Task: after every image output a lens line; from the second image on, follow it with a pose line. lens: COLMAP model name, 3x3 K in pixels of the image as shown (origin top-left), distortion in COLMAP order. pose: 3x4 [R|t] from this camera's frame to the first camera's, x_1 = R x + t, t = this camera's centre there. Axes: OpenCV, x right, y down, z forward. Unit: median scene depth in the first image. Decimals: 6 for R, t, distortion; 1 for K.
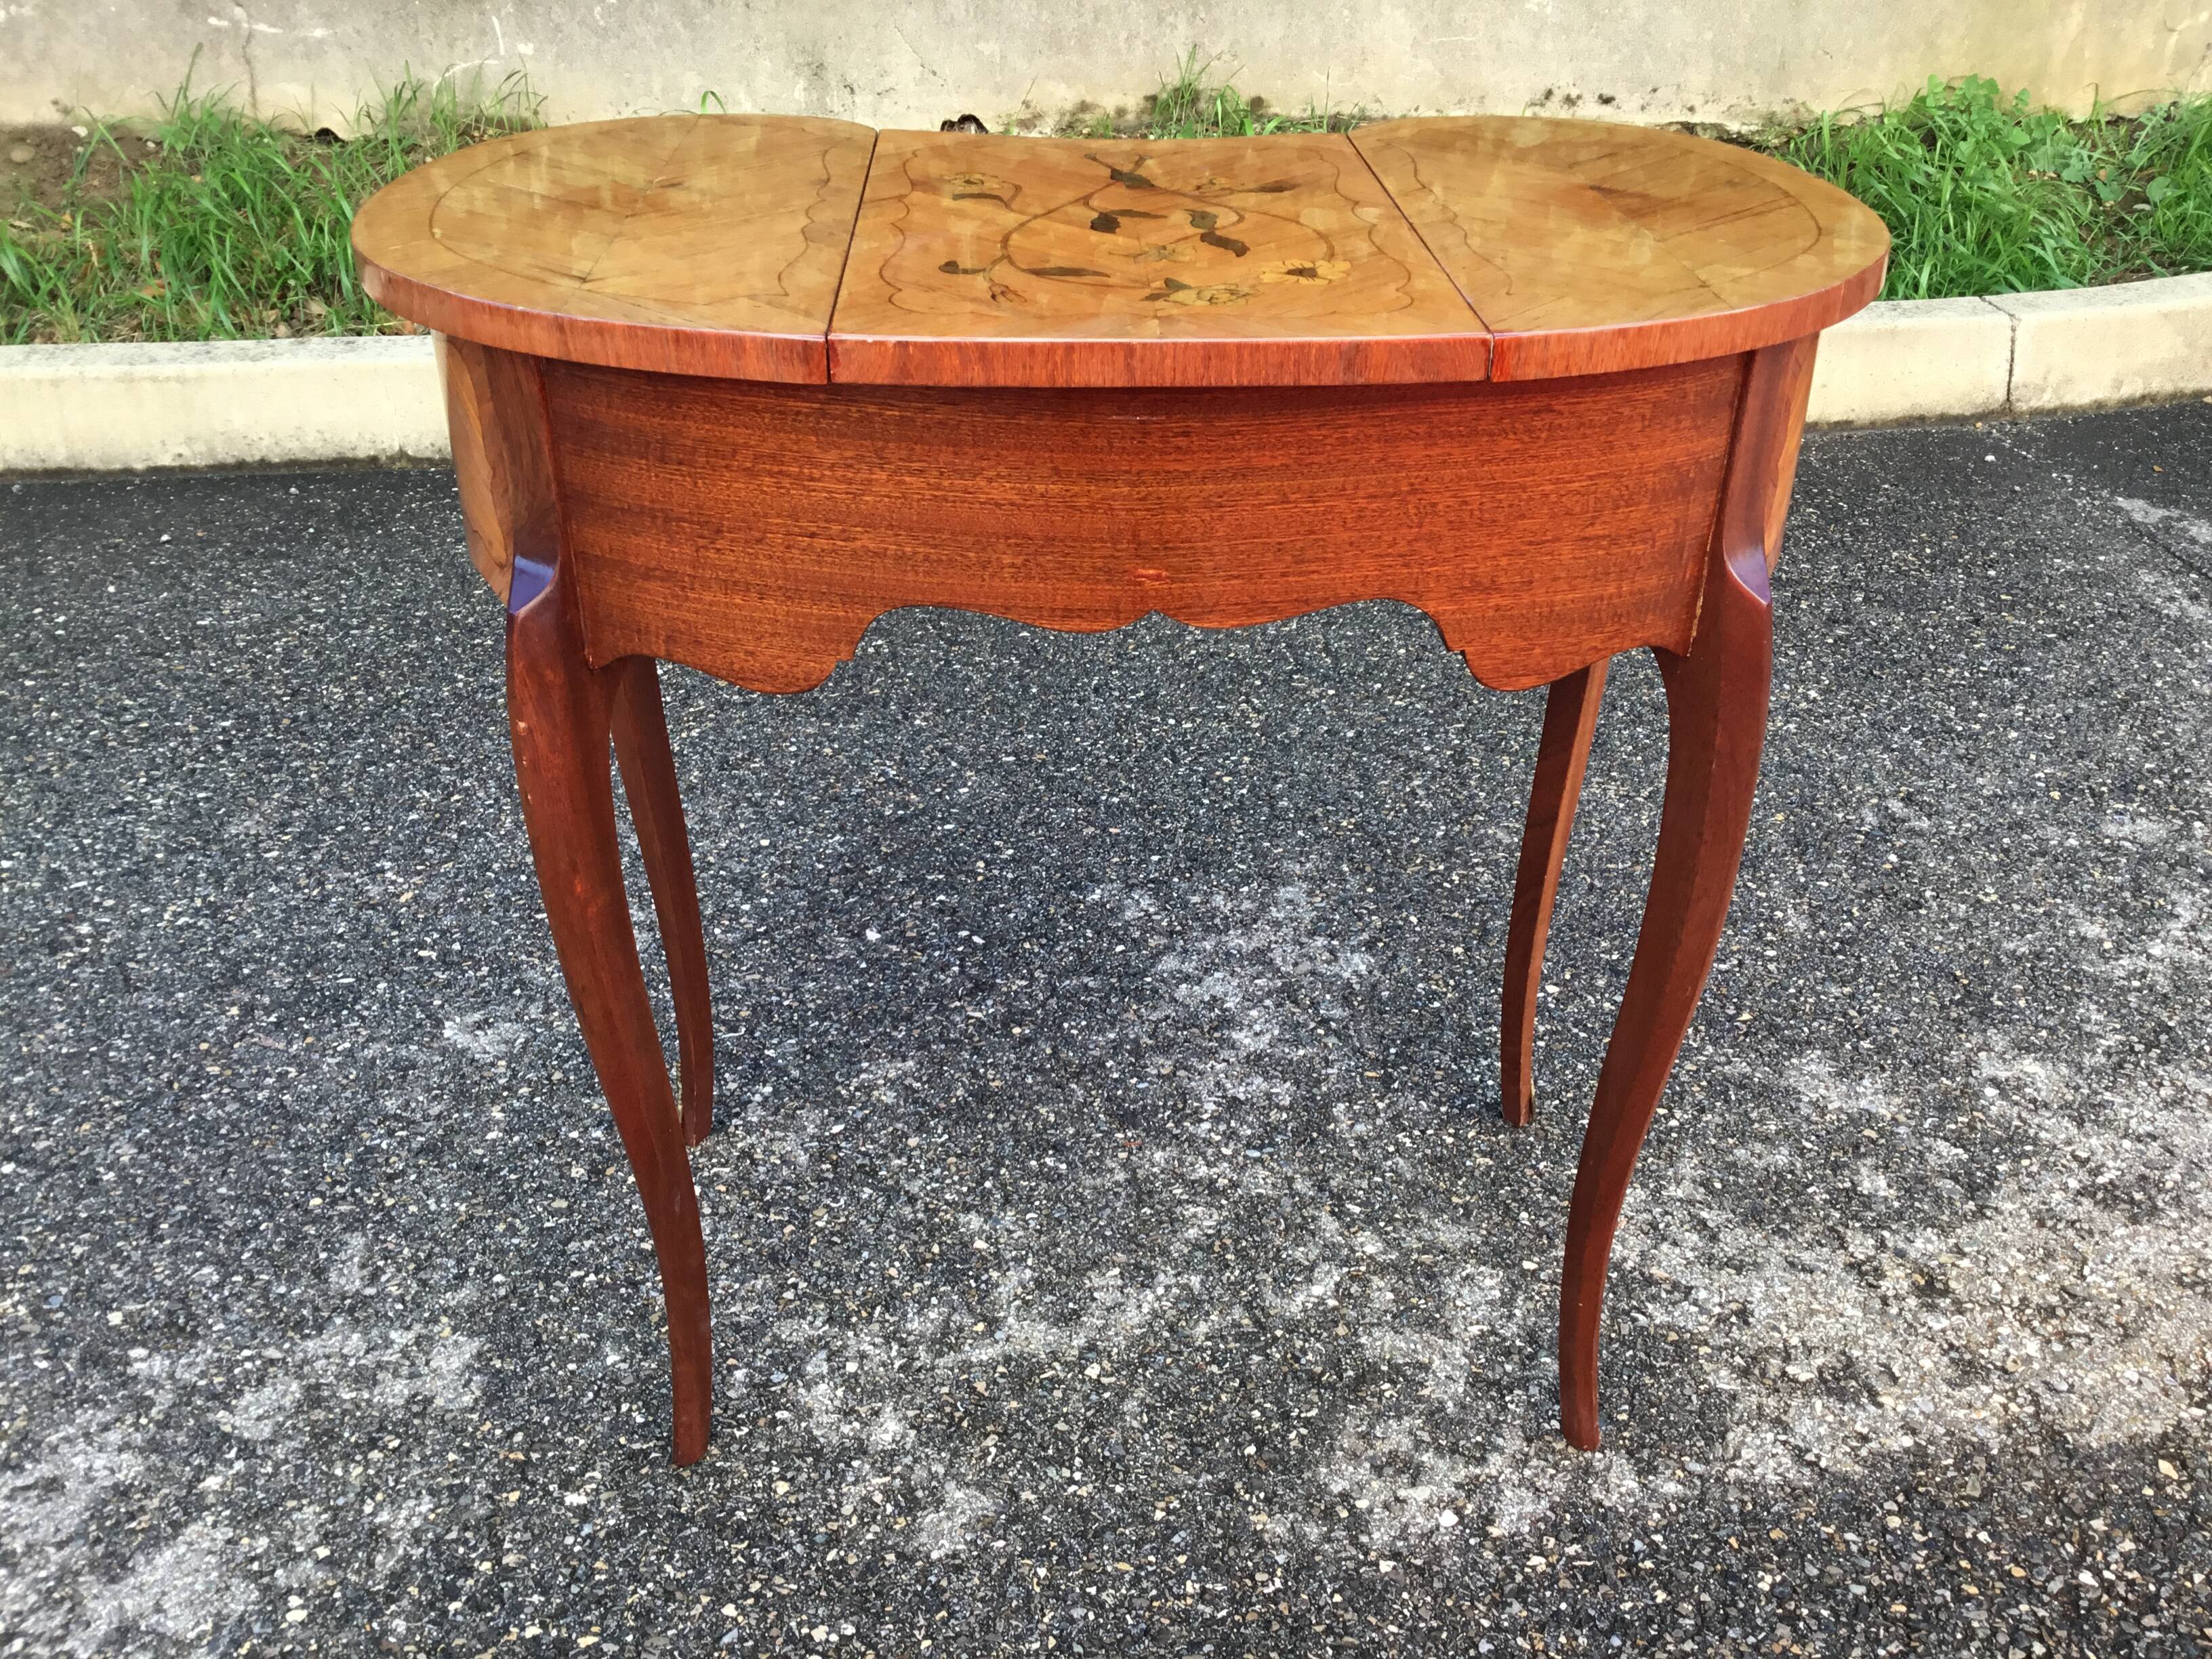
lens RADIAL K [[1988.2, 0, 1139.2], [0, 1988.2, 838.4], [0, 0, 1]] dist [0.153221, -0.325545]
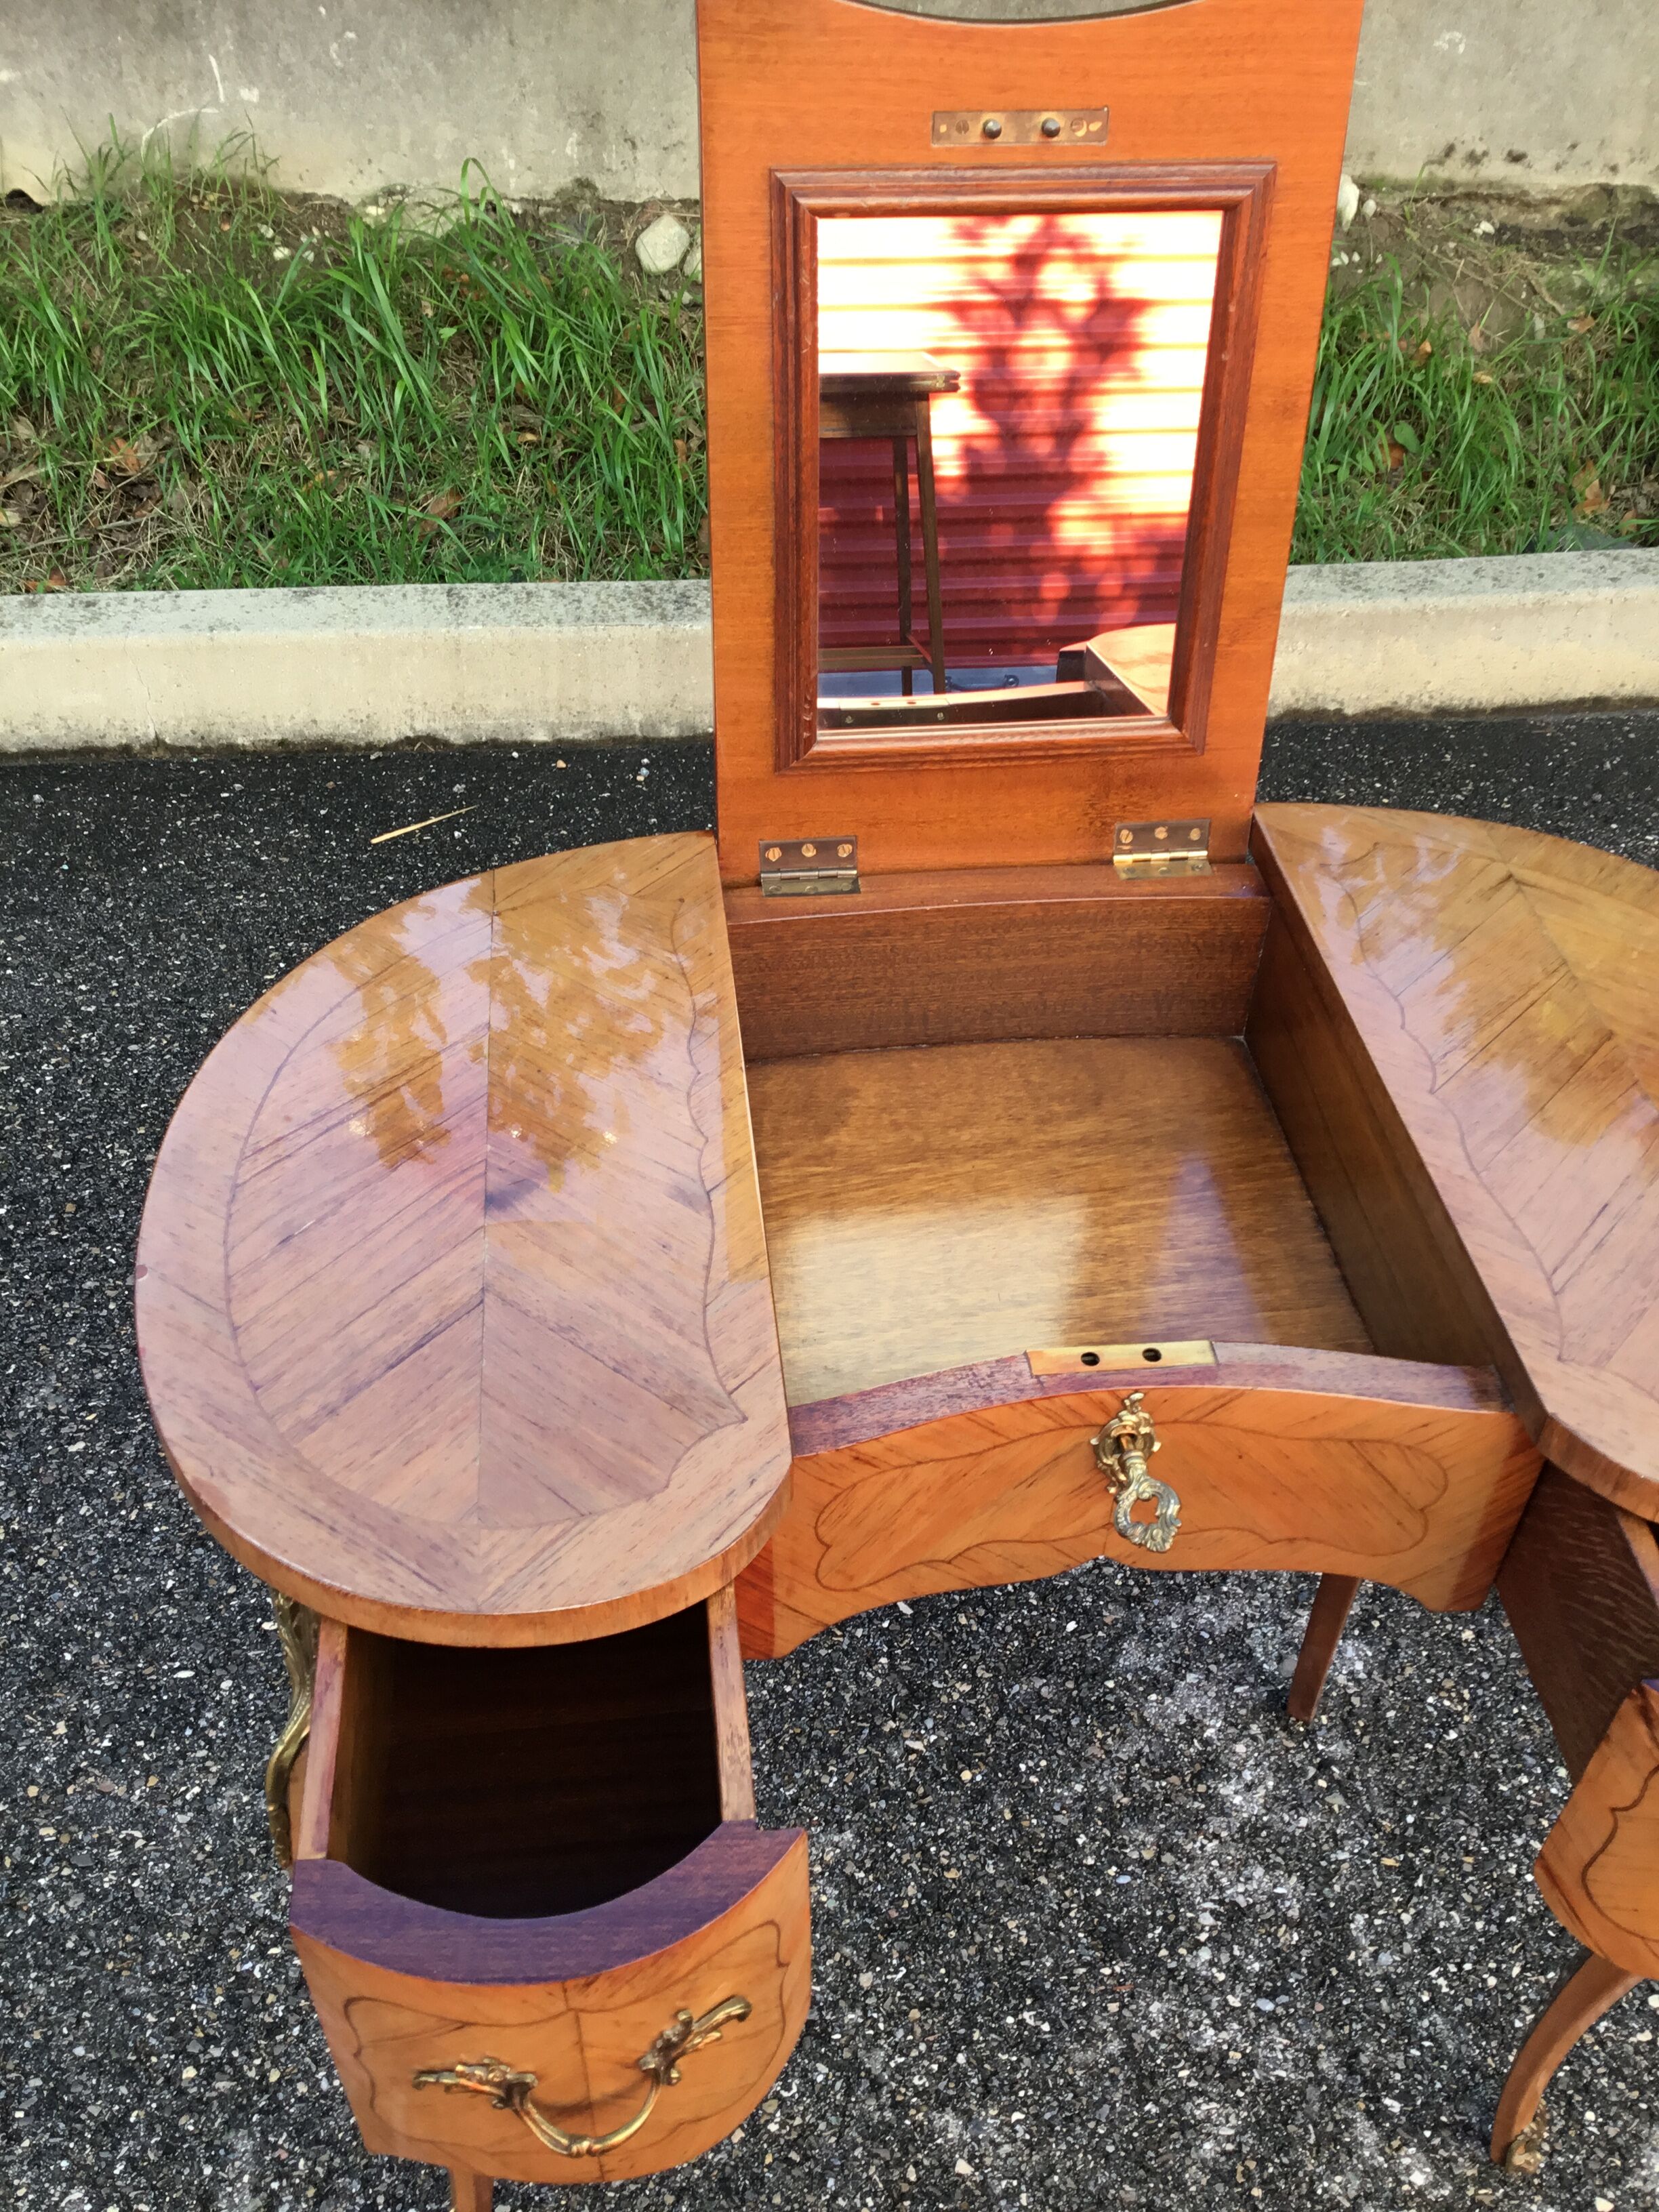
lens RADIAL K [[2023.5, 0, 829.5], [0, 2023.5, 1106.0], [0, 0, 1]] dist [0.070097, -0.122857]
pose [[0.999824, 0.018565, -0.002715, -0.148218], [-0.017668, 0.980283, 0.196806, -0.428750], [0.006315, -0.196724, 0.980439, 0.242451]]
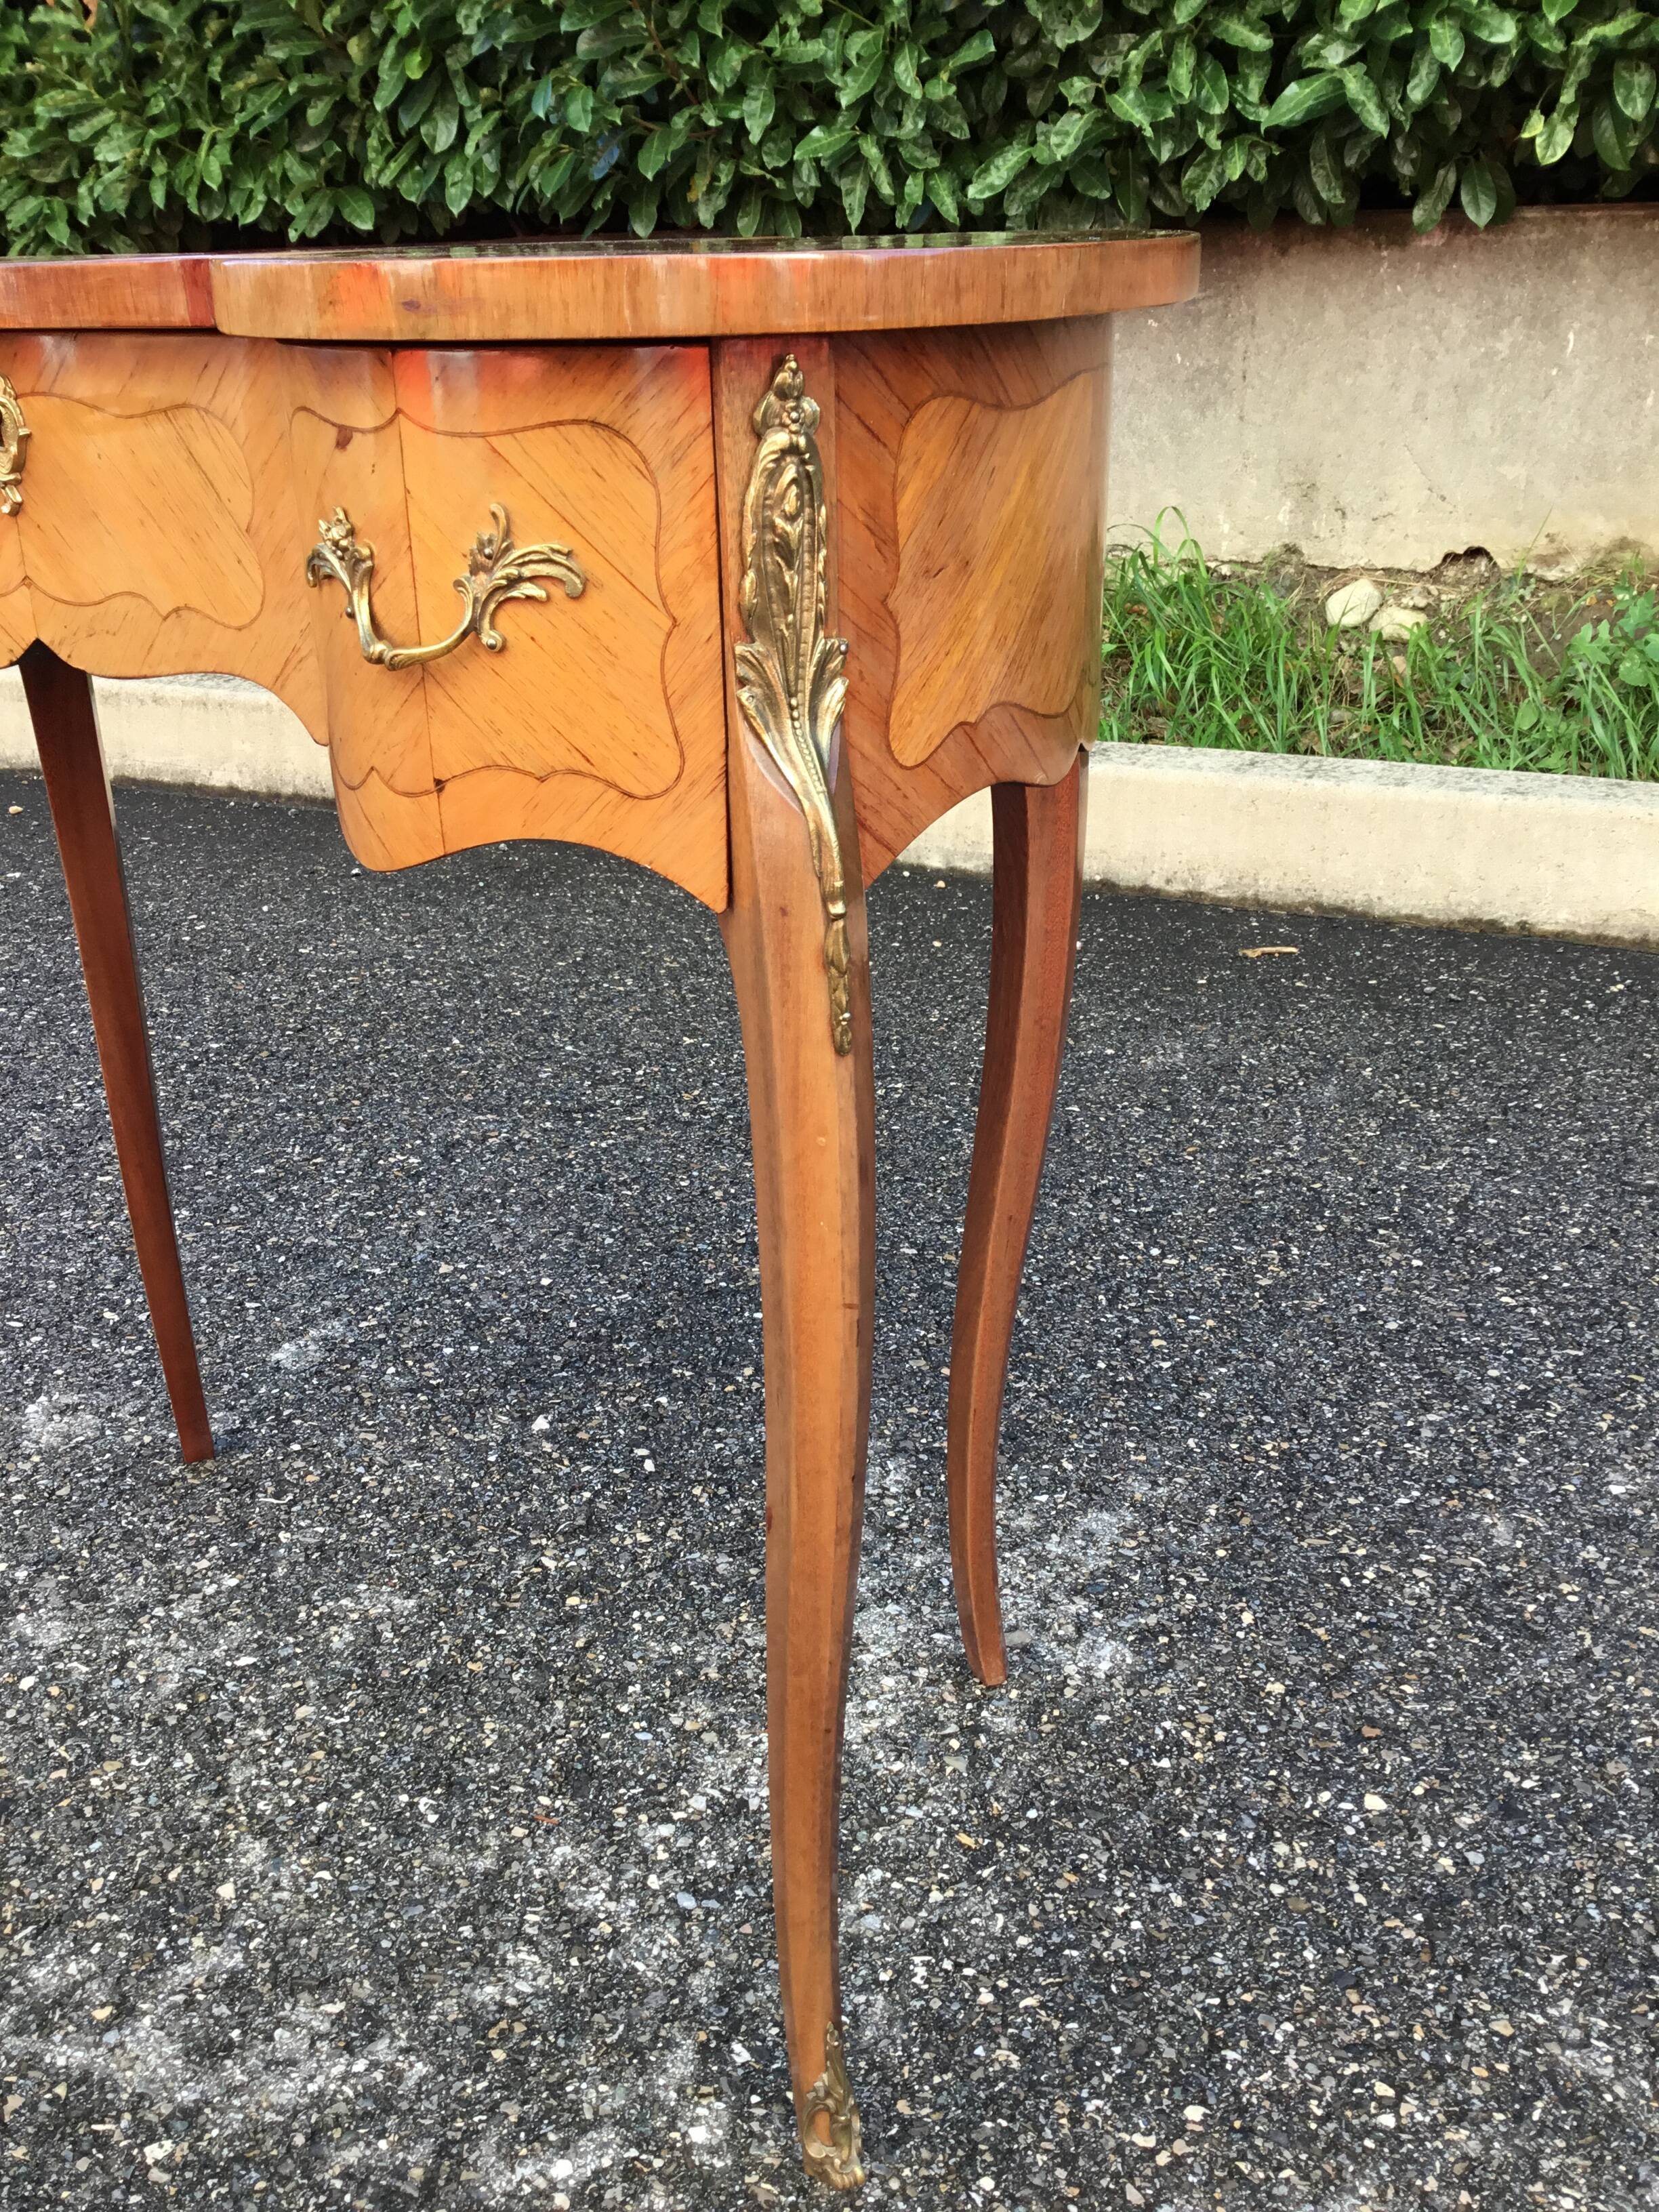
lens RADIAL K [[2006.7, 0, 823.8], [0, 2006.7, 1111.2], [0, 0, 1]] dist [0.124807, -0.254804]
pose [[0.859194, 0.177601, -0.479836, 0.399945], [-0.225929, 0.973133, -0.044363, -0.075571], [0.459066, 0.146525, 0.876236, 0.460161]]
